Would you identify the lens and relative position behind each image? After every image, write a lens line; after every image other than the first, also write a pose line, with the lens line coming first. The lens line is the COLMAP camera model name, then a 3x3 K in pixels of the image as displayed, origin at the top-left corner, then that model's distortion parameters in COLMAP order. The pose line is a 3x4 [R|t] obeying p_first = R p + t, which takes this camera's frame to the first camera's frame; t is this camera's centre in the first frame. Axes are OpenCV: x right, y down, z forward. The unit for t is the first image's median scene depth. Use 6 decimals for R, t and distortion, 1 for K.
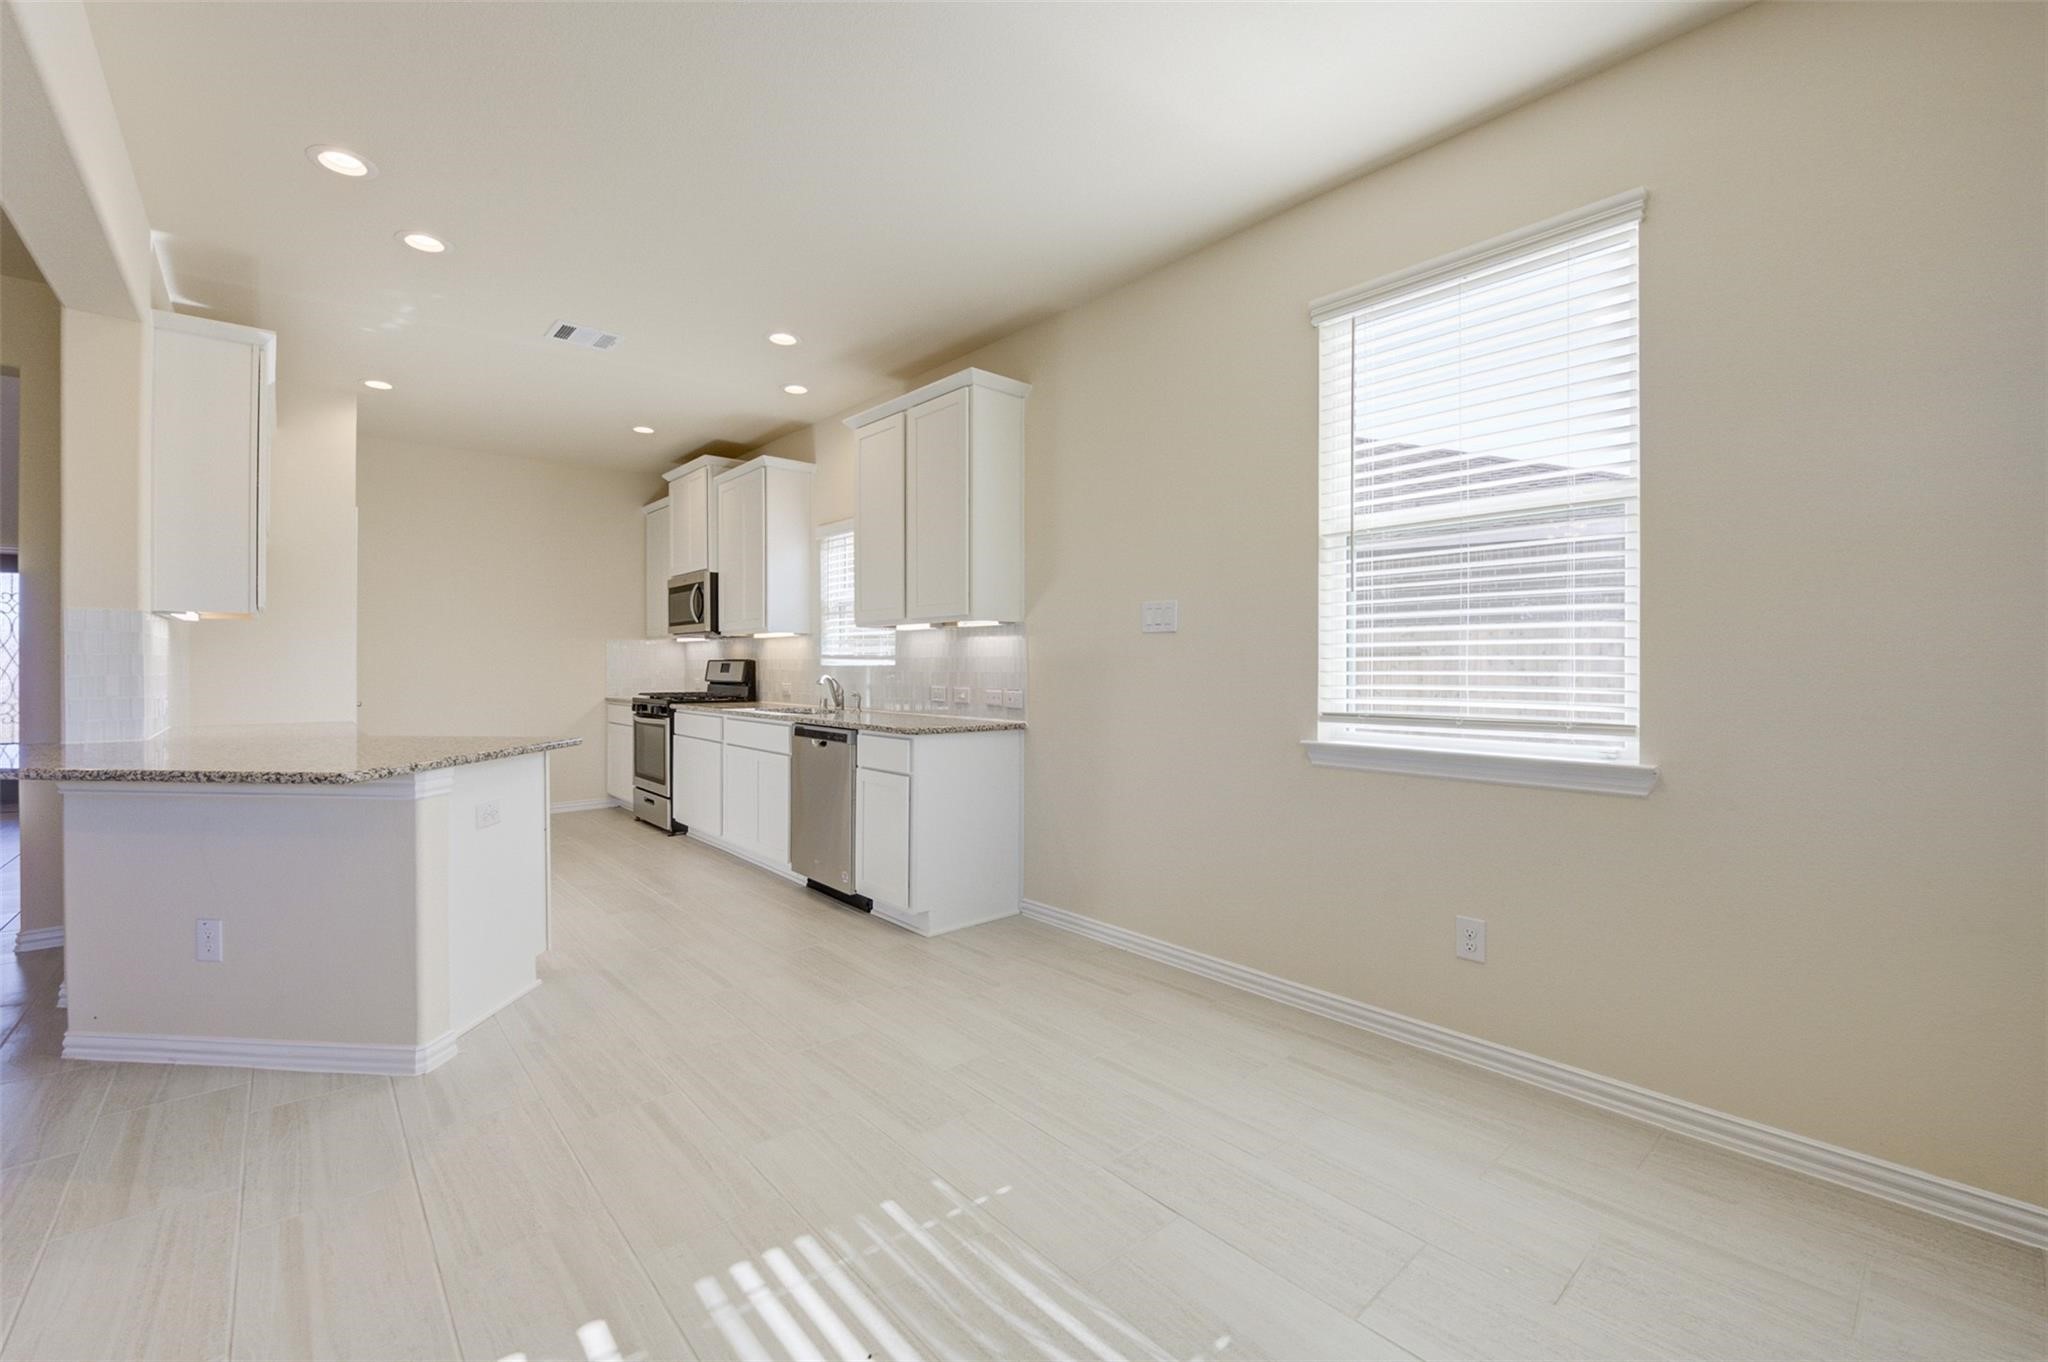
lens RADIAL K [[835.9, 0, 1020.5], [0, 835.9, 667.2], [0, 0, 1]] dist [-0.021833, -0.001036]
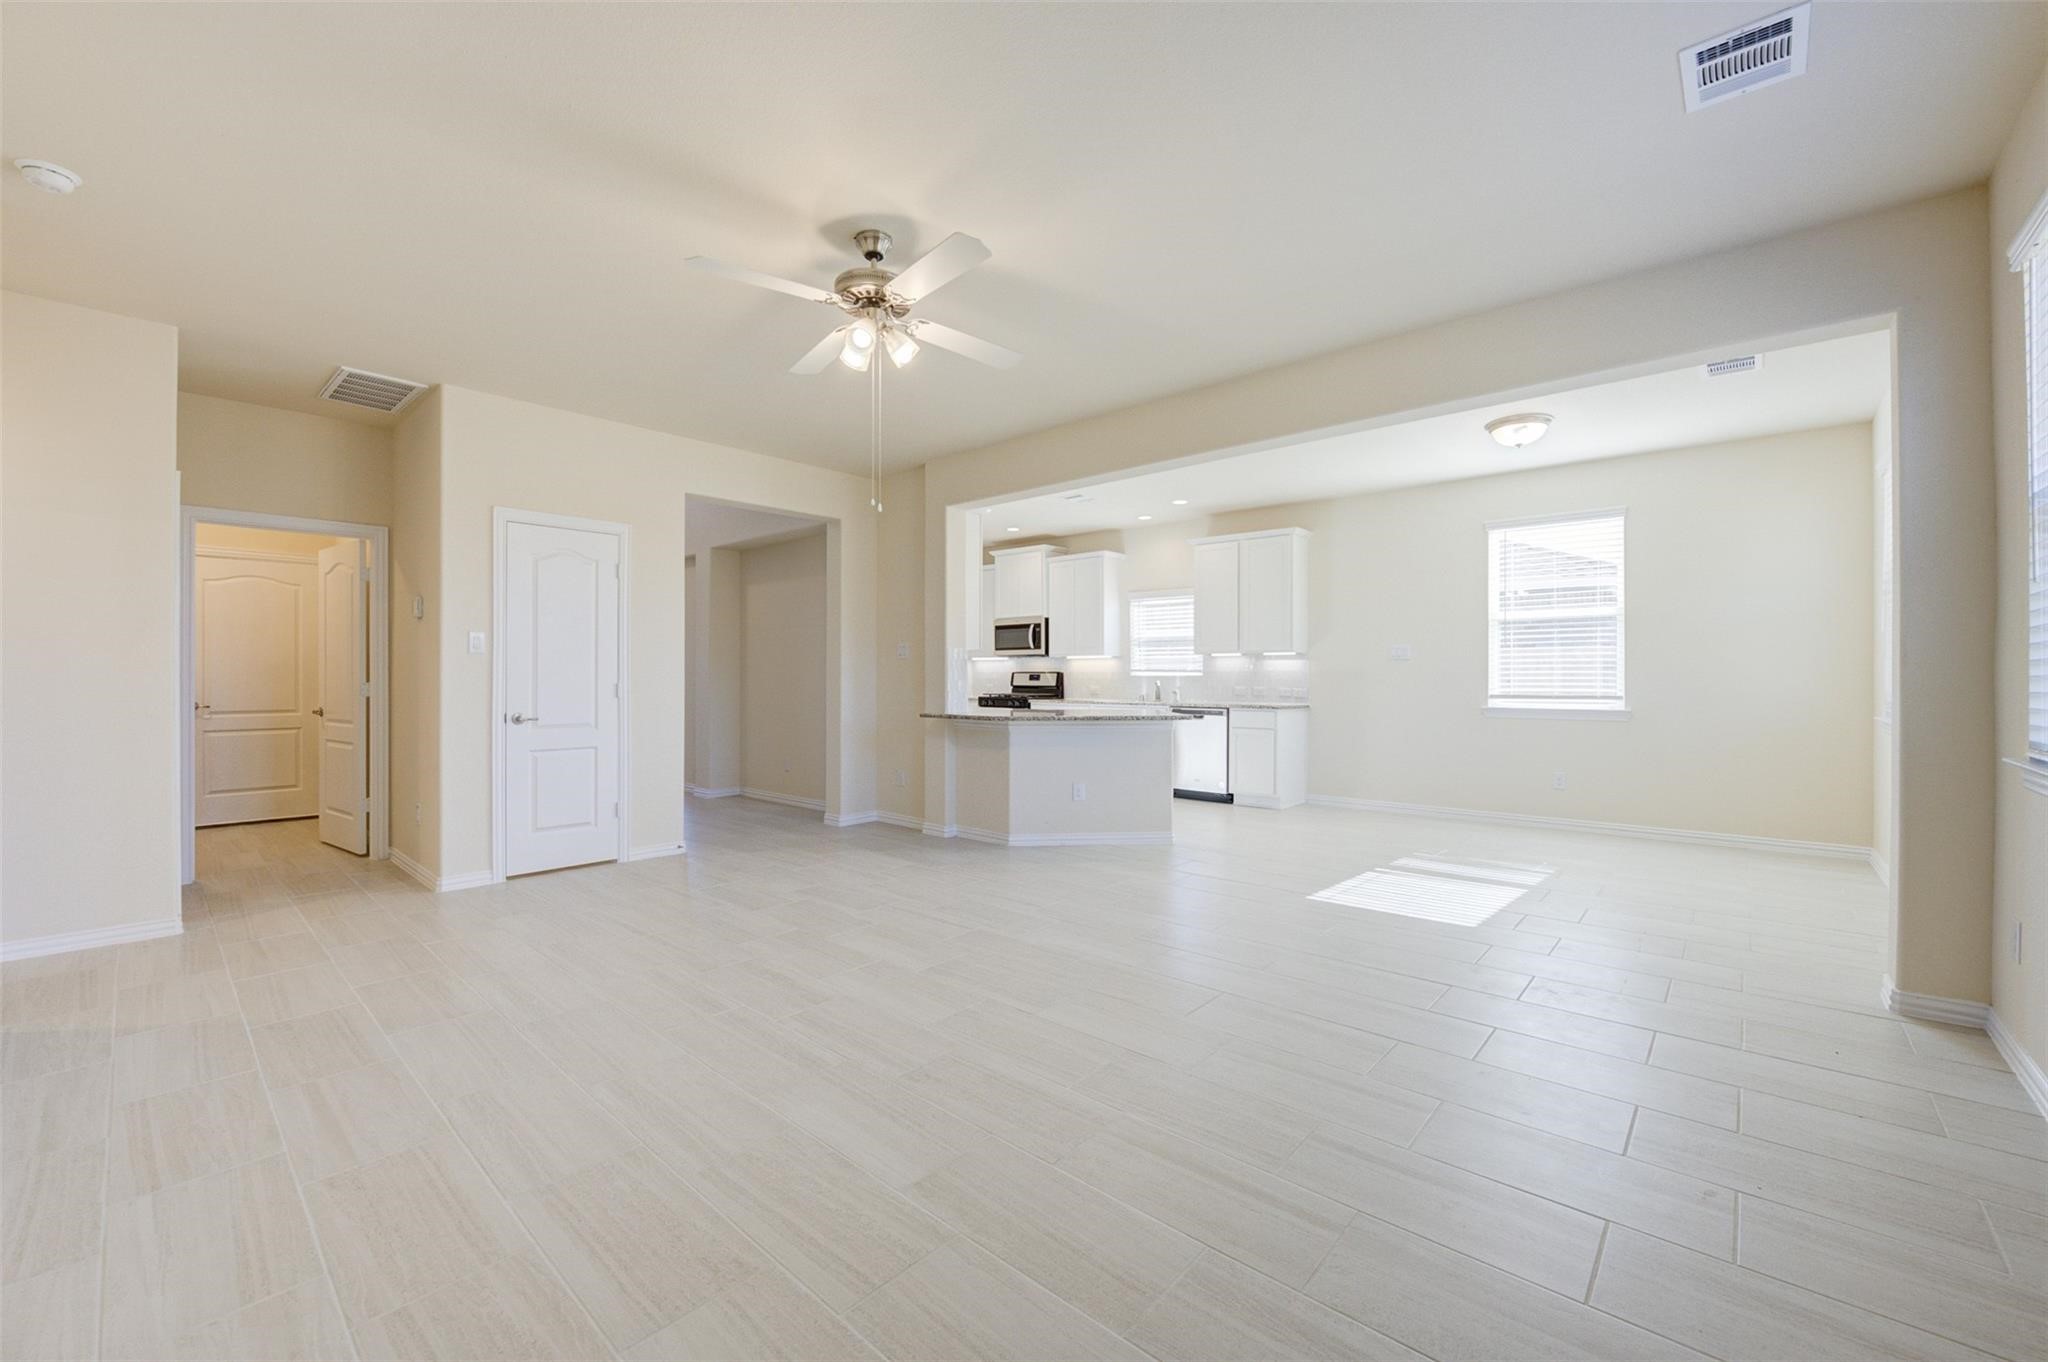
lens RADIAL K [[835.9, 0, 1015.5], [0, 835.9, 673.8], [0, 0, 1]] dist [-0.021833, -0.001036]
pose [[0.993798, -0.000927, 0.111196, -0.804715], [0.001579, 0.999982, -0.005771, 0.004192], [-0.111188, 0.005911, 0.993782, -0.776180]]
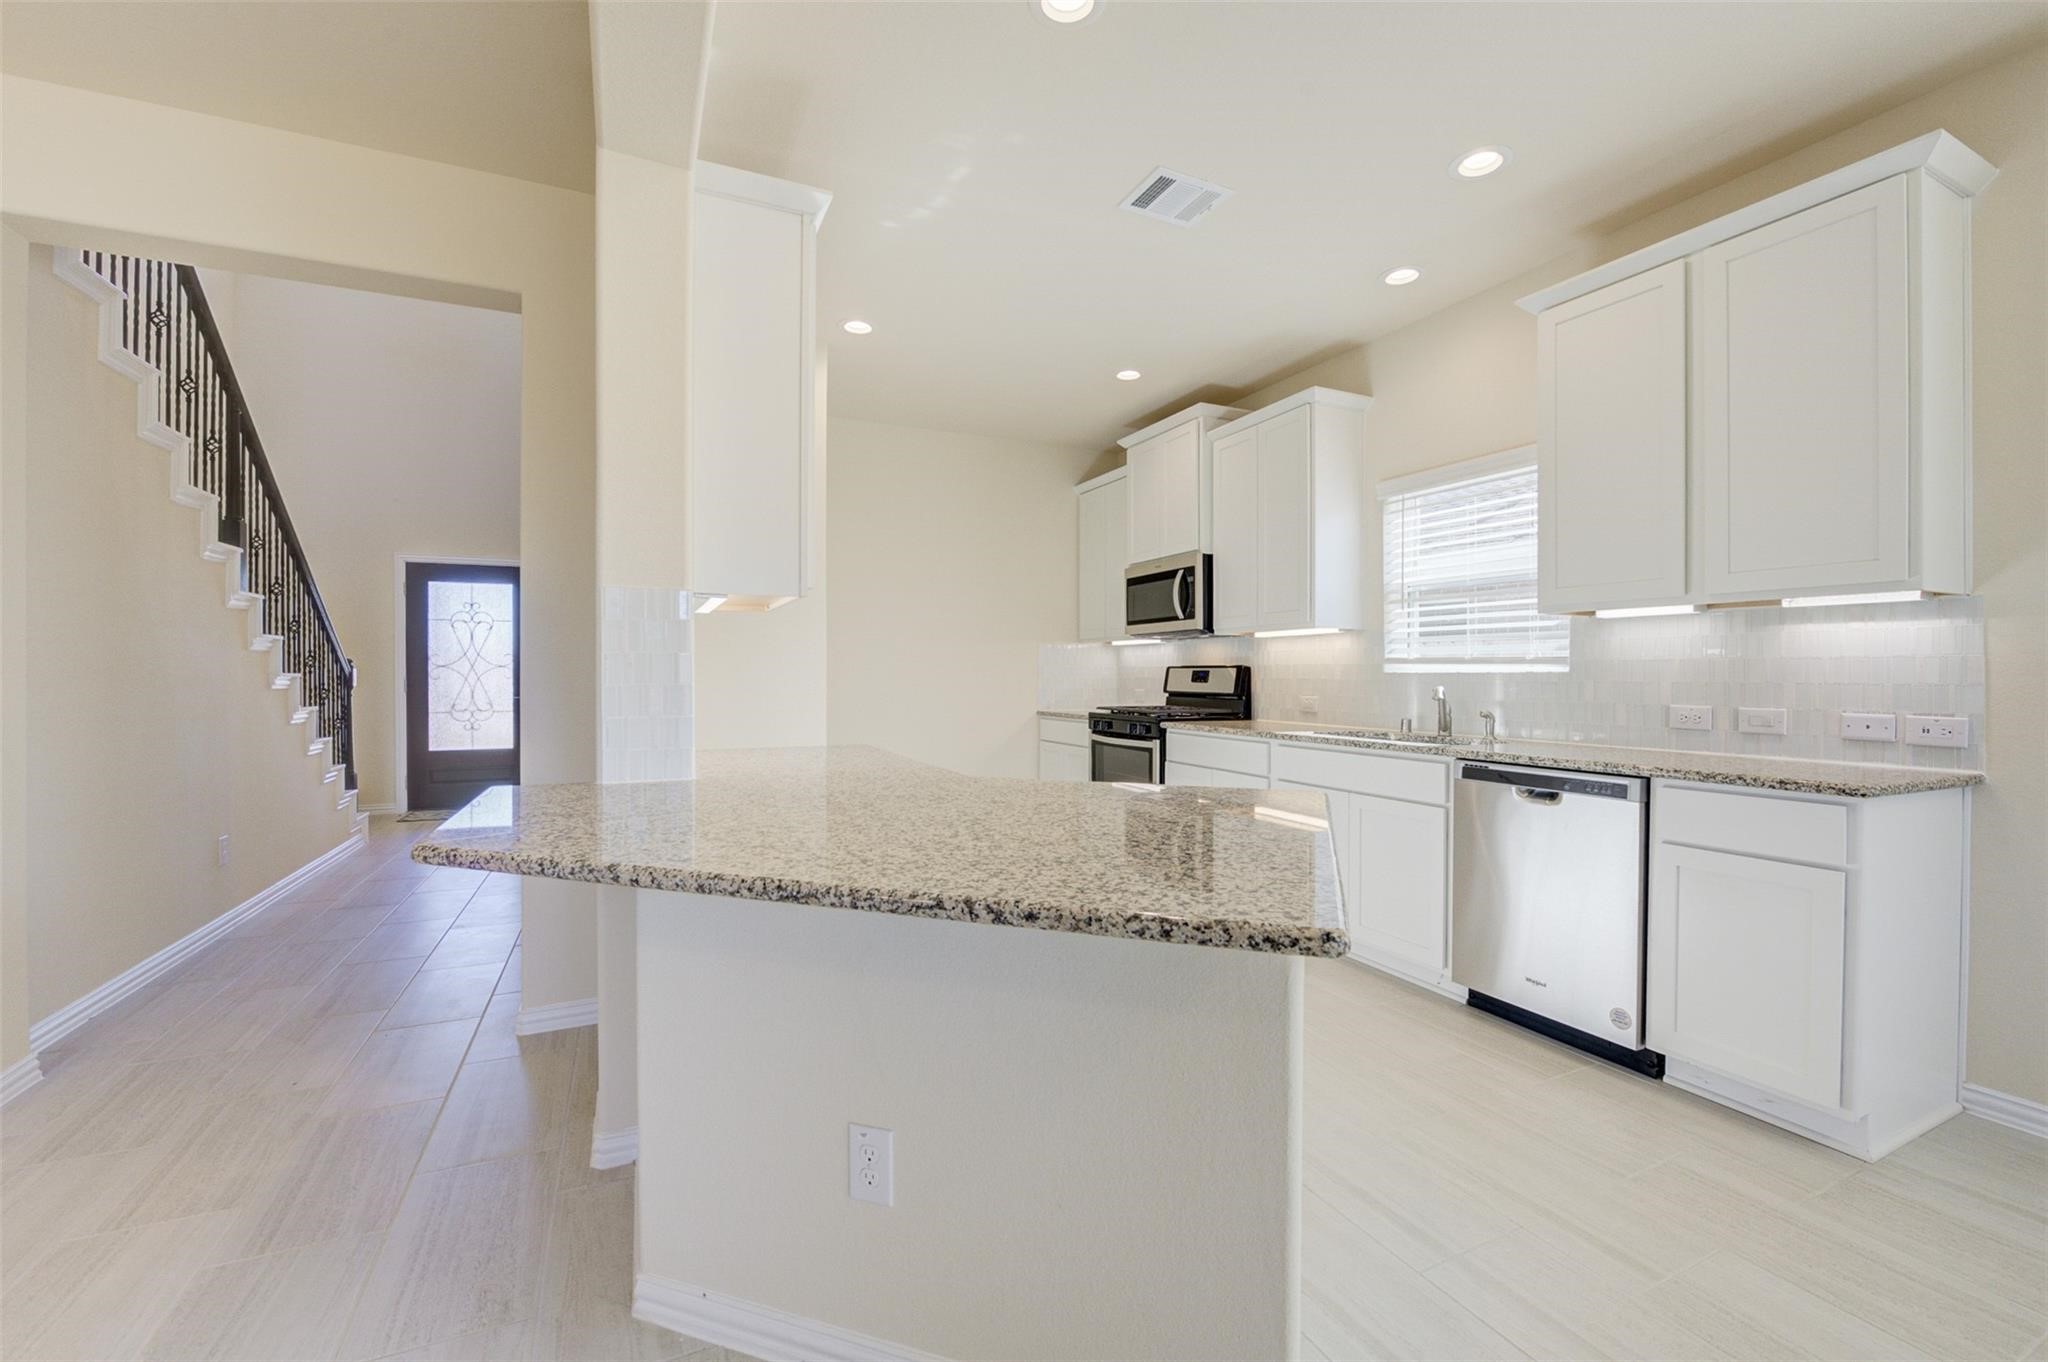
lens RADIAL K [[835.9, 0, 1038.8], [0, 835.9, 678.2], [0, 0, 1]] dist [-0.021833, -0.001036]
pose [[0.962366, 0.002441, -0.271747, -0.408656], [-0.002212, 0.999997, 0.001148, 0.002820], [0.271749, -0.000503, 0.962368, 0.272977]]
